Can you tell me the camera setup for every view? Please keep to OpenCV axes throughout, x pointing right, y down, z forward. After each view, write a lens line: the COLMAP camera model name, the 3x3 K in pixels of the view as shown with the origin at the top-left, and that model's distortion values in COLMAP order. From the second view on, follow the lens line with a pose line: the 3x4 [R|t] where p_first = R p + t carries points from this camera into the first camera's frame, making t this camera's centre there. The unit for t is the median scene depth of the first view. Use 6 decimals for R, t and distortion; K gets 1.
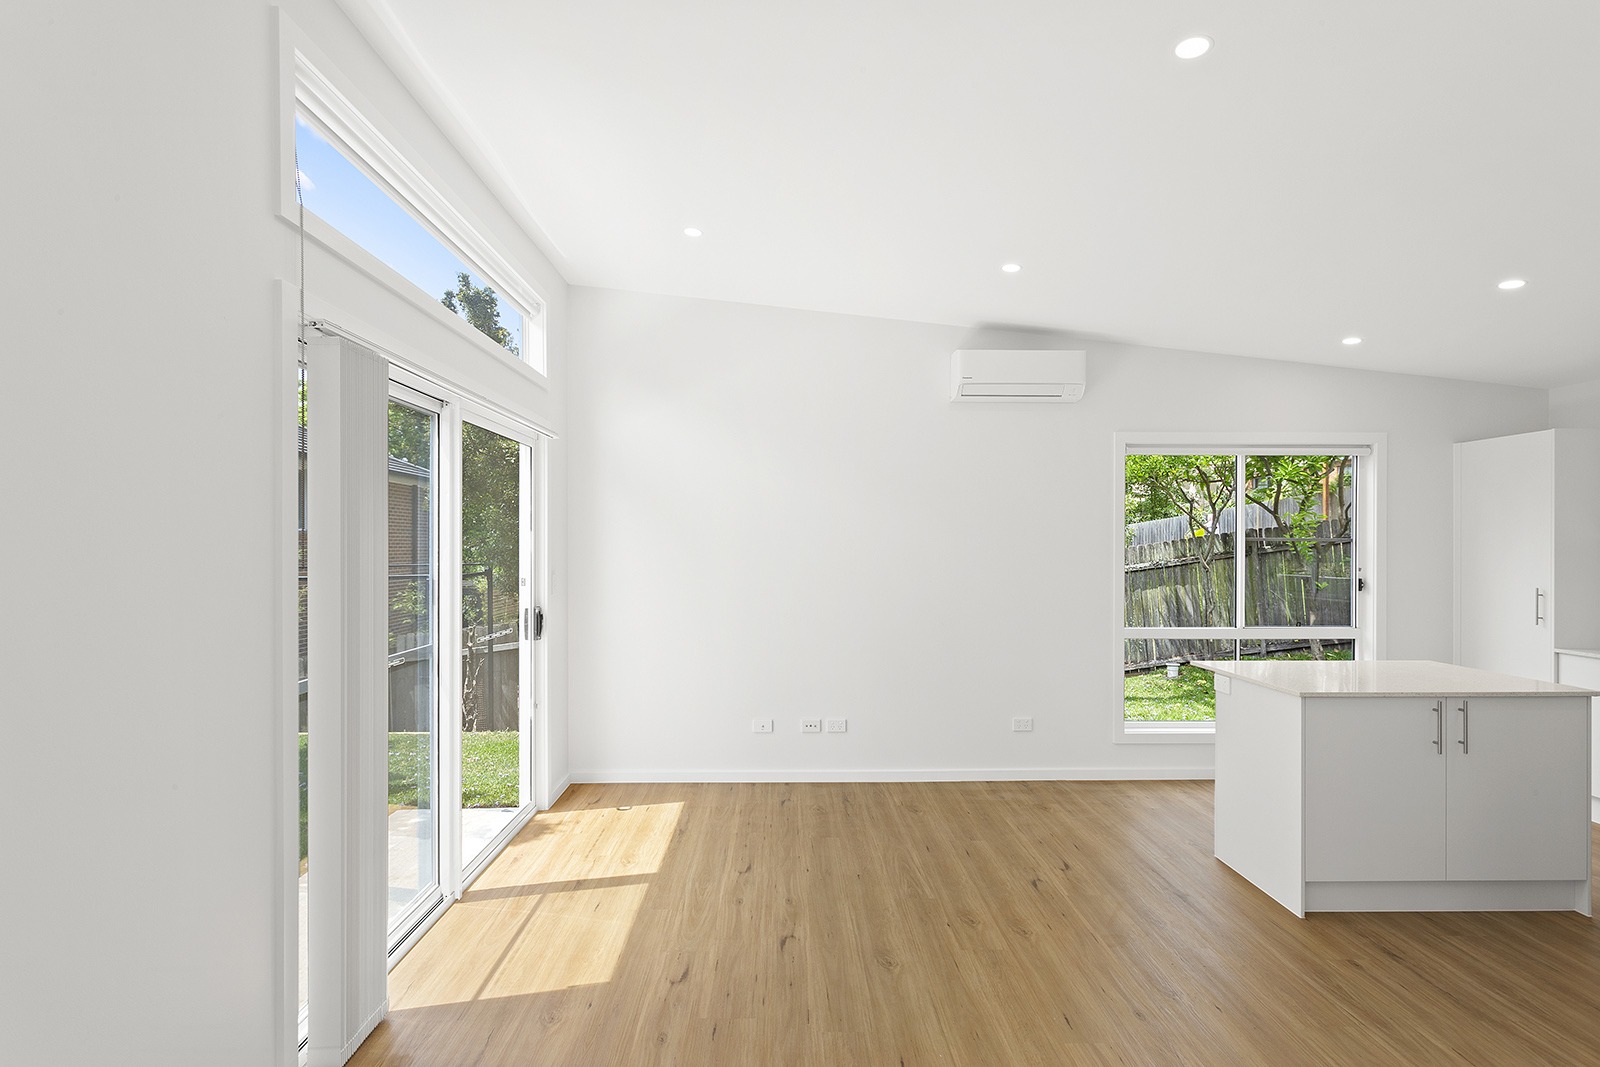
lens RADIAL K [[763.6, 0, 800.4], [0, 763.6, 542.5], [0, 0, 1]] dist [0.001262, 0.001768]
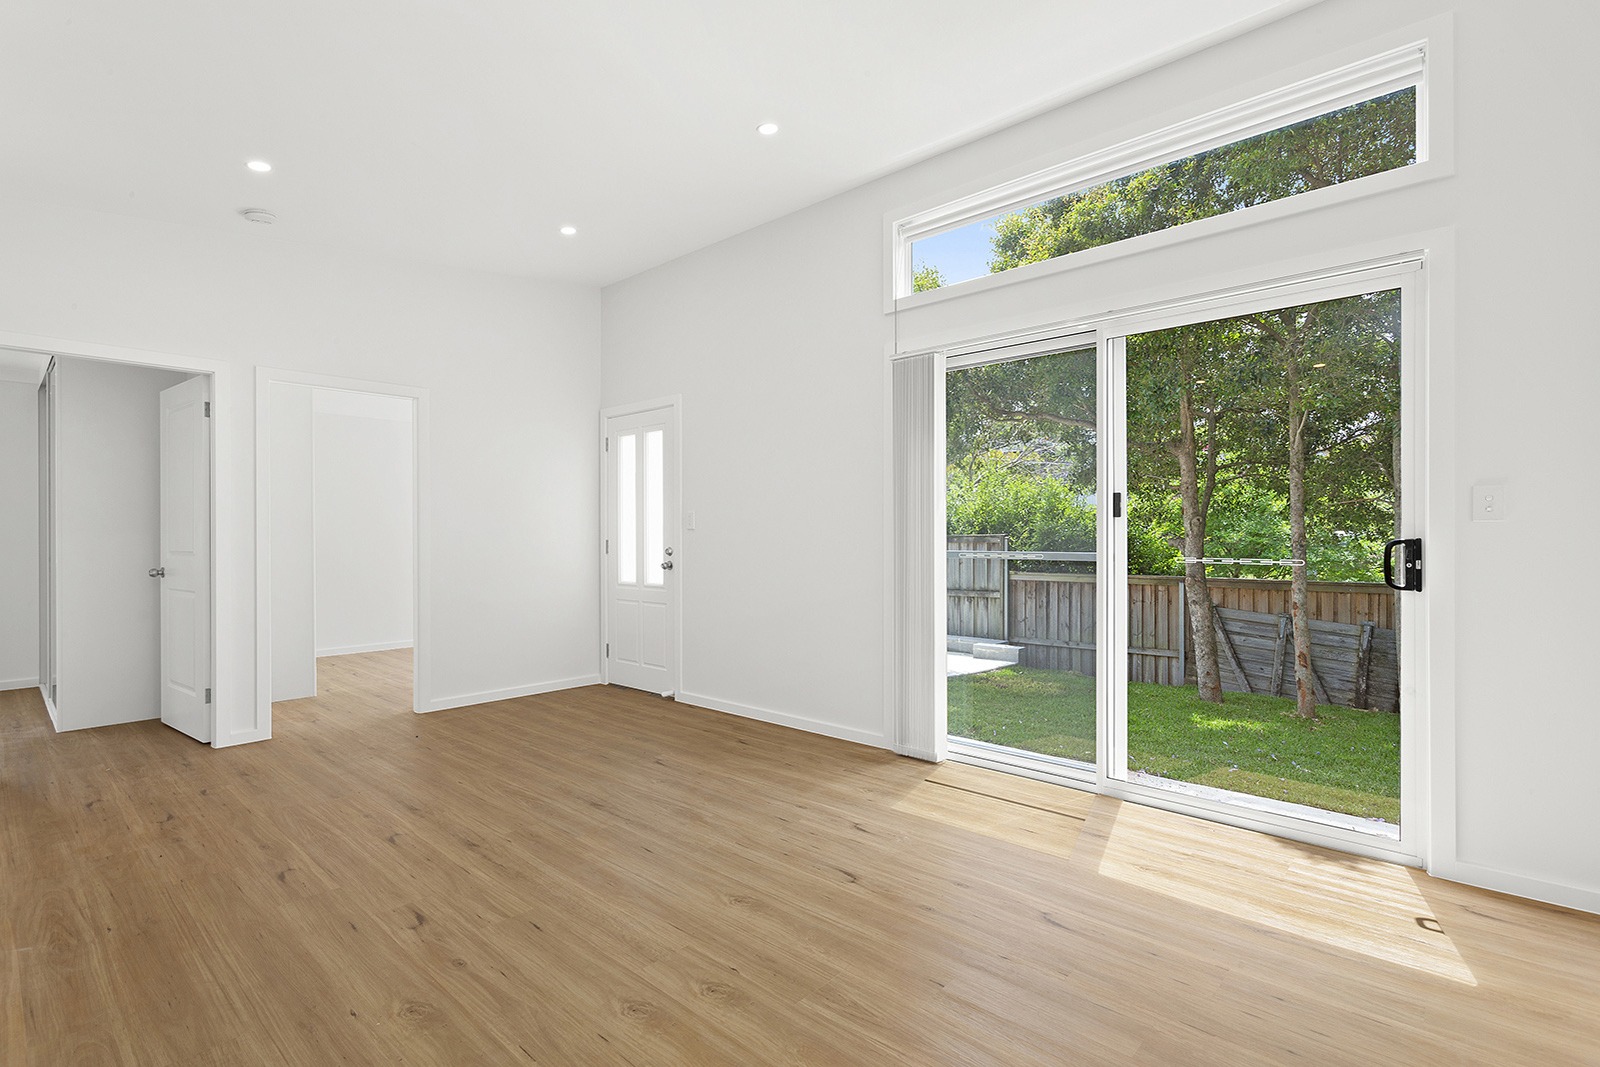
lens RADIAL K [[763.6, 0, 778.9], [0, 763.6, 520.8], [0, 0, 1]] dist [0.001262, 0.001768]
pose [[-0.710108, -0.013120, -0.703970, 0.521872], [0.003367, 0.999752, -0.022029, 0.094247], [0.704084, -0.018013, -0.709888, 1.220738]]
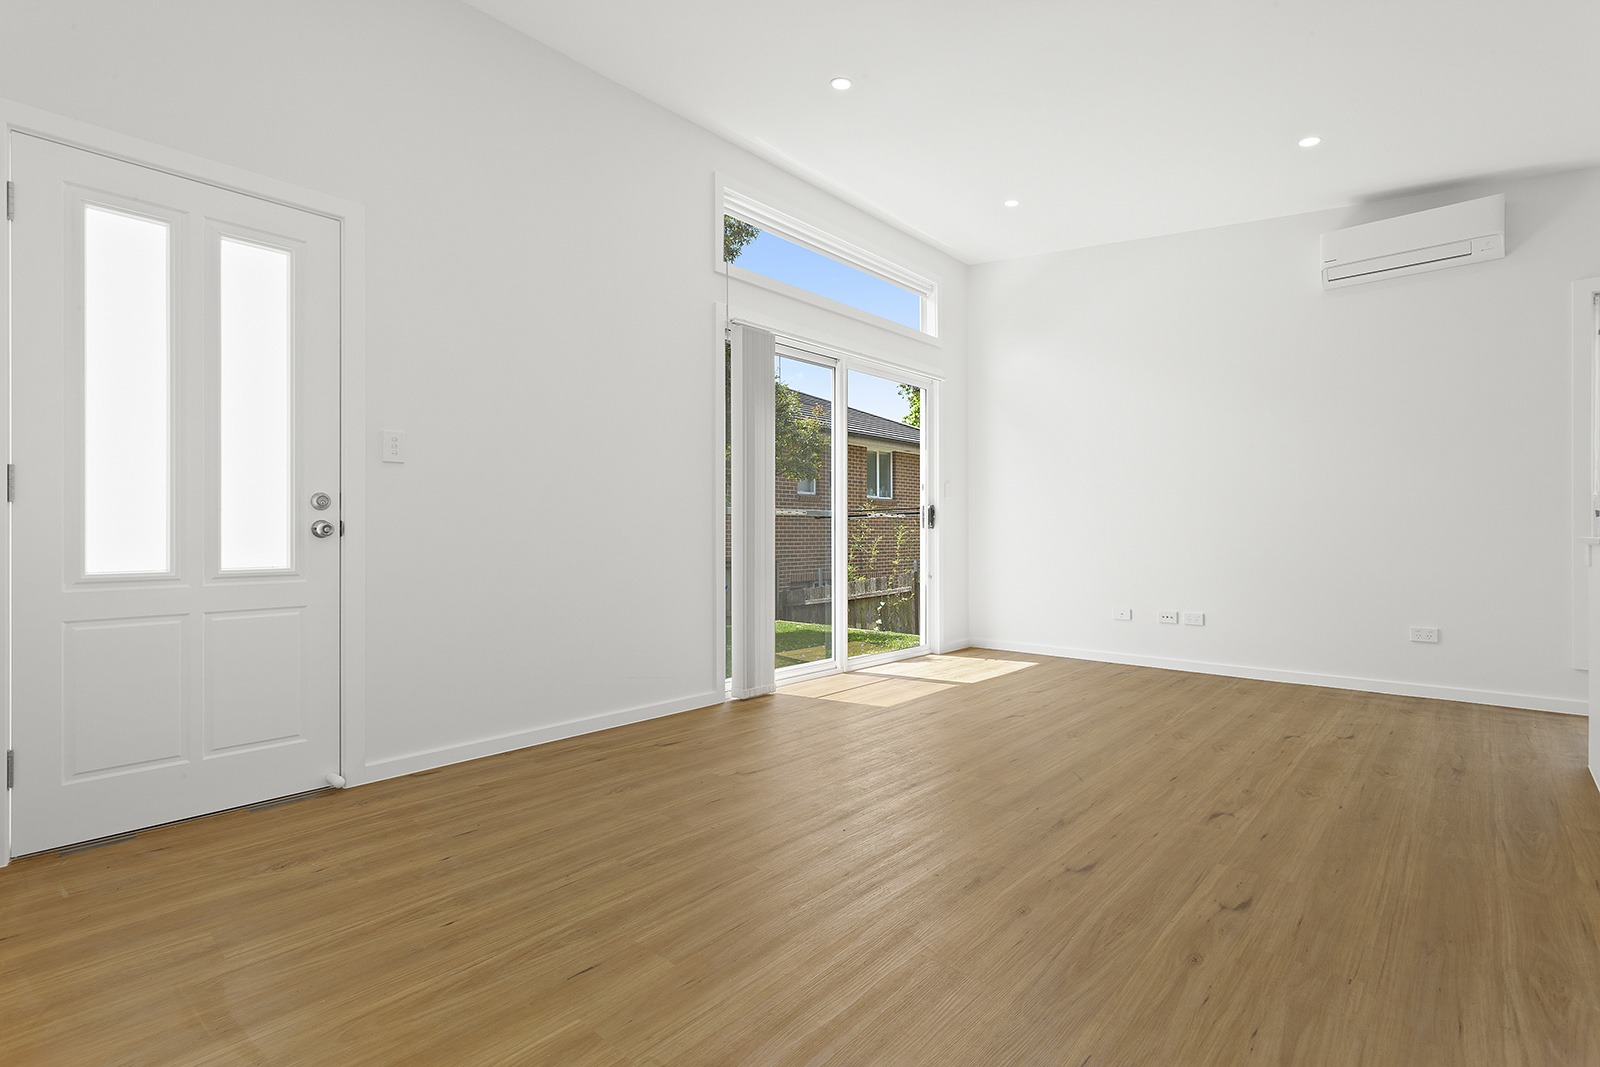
lens RADIAL K [[763.6, 0, 805.5], [0, 763.6, 523.4], [0, 0, 1]] dist [0.001262, 0.001768]
pose [[0.729681, -0.012585, -0.683672, 0.486895], [0.004412, 0.999896, -0.013697, 0.153184], [0.683774, 0.006978, 0.729661, -0.179621]]
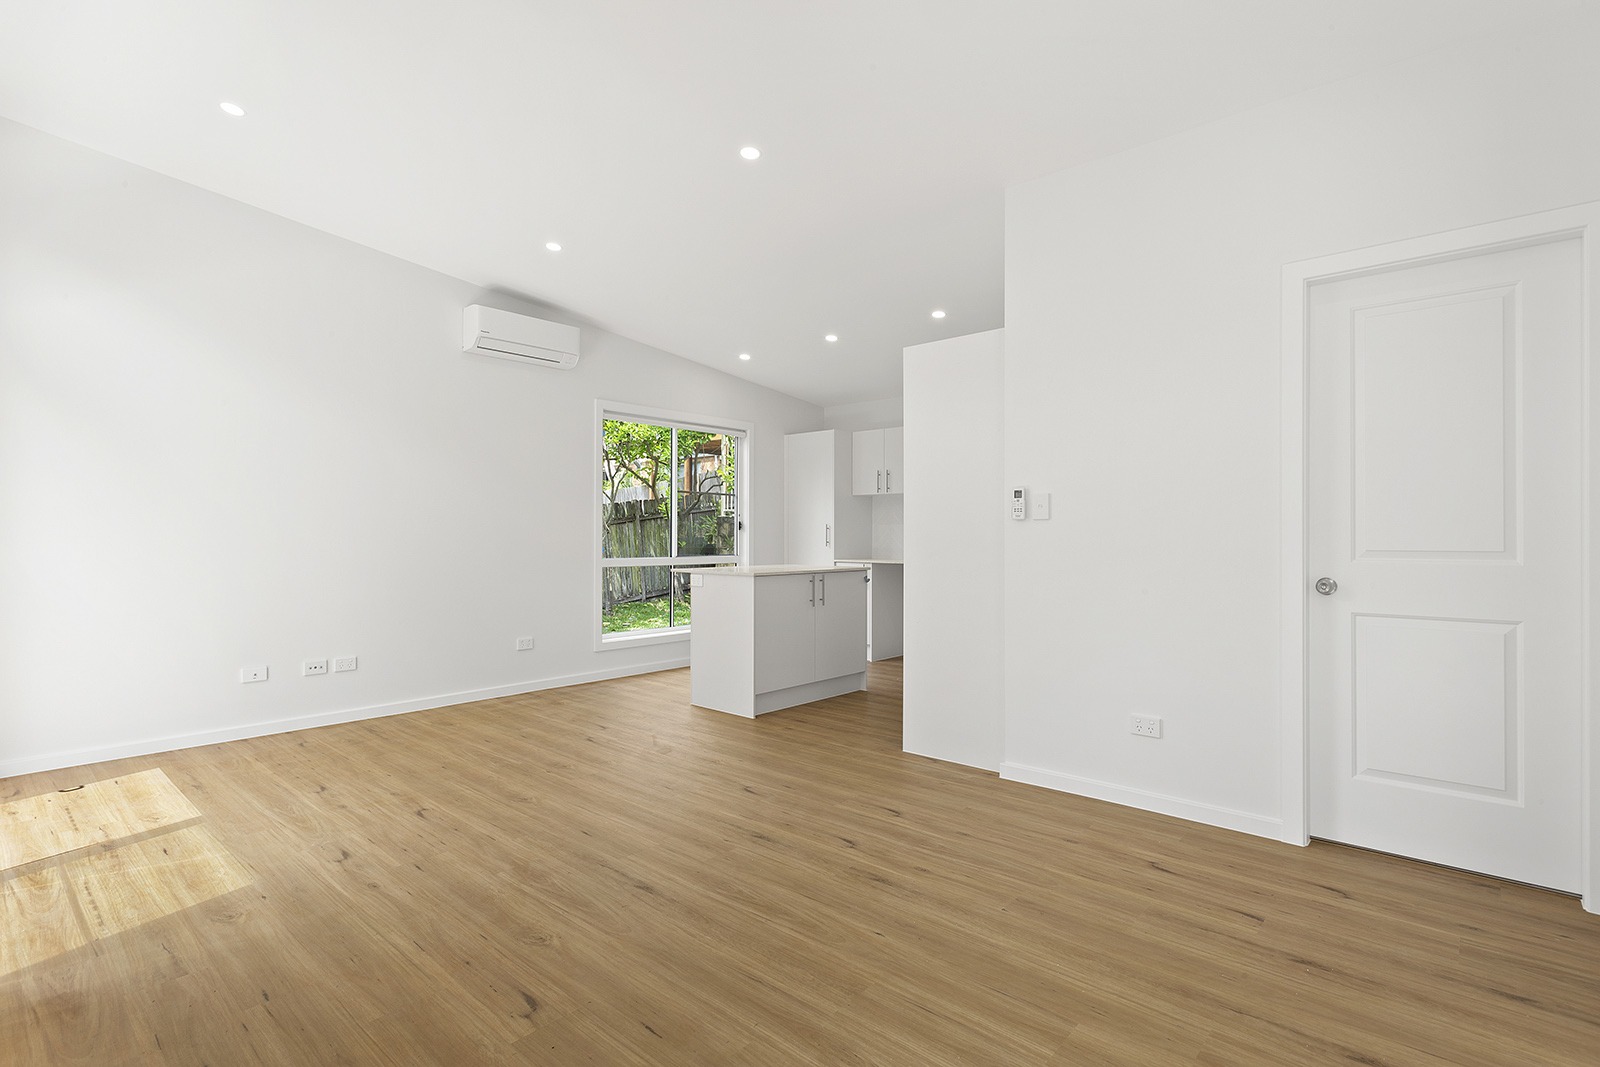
lens RADIAL K [[763.6, 0, 802.6], [0, 763.6, 530.7], [0, 0, 1]] dist [0.001262, 0.001768]
pose [[0.679846, 0.003434, 0.733347, -0.345894], [-0.000735, 0.999992, -0.004001, 0.094525], [-0.733354, 0.002181, 0.679843, -0.108281]]
